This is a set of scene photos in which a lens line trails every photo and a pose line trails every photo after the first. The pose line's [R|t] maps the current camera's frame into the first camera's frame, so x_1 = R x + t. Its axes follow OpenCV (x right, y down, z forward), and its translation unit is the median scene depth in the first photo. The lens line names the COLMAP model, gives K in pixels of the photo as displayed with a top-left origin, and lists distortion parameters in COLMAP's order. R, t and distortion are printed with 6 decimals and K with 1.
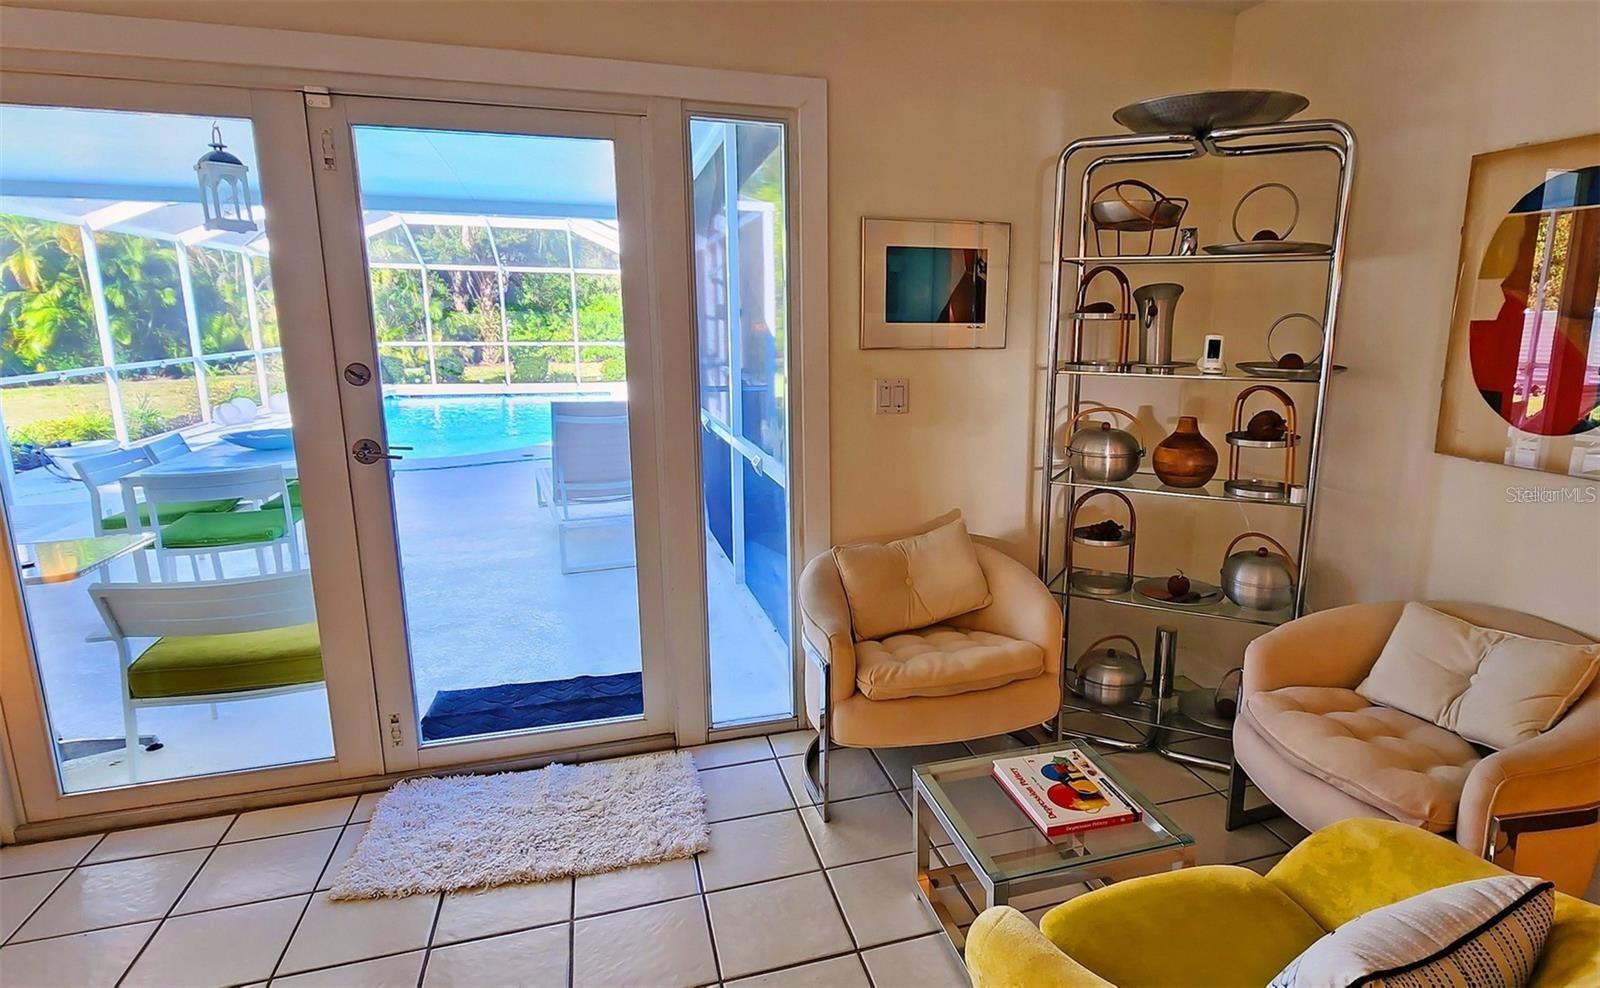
lens RADIAL K [[881.6, 0, 870.9], [0, 881.6, 495.3], [0, 0, 1]] dist [0.004480, -0.001892]
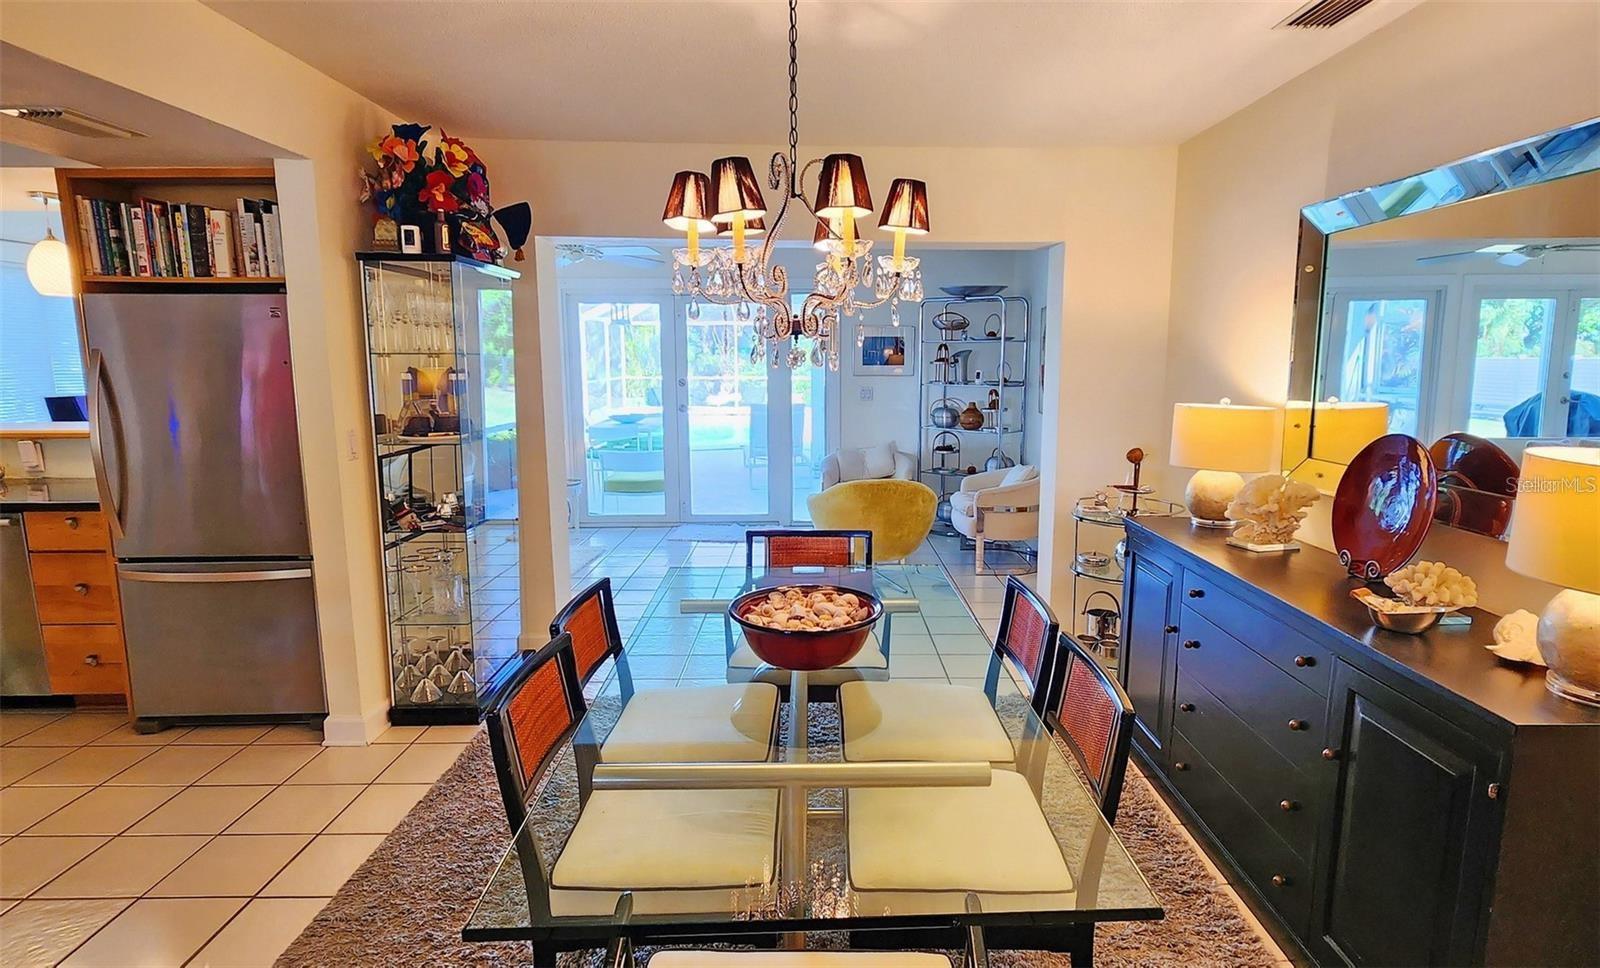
lens RADIAL K [[816.9, 0, 806.8], [0, 816.9, 478.2], [0, 0, 1]] dist [-0.003955, -0.000932]
pose [[0.954142, 0.037704, -0.296970, 0.620859], [-0.052747, 0.997690, -0.042805, 0.264368], [0.294670, 0.056506, 0.953927, -1.424687]]
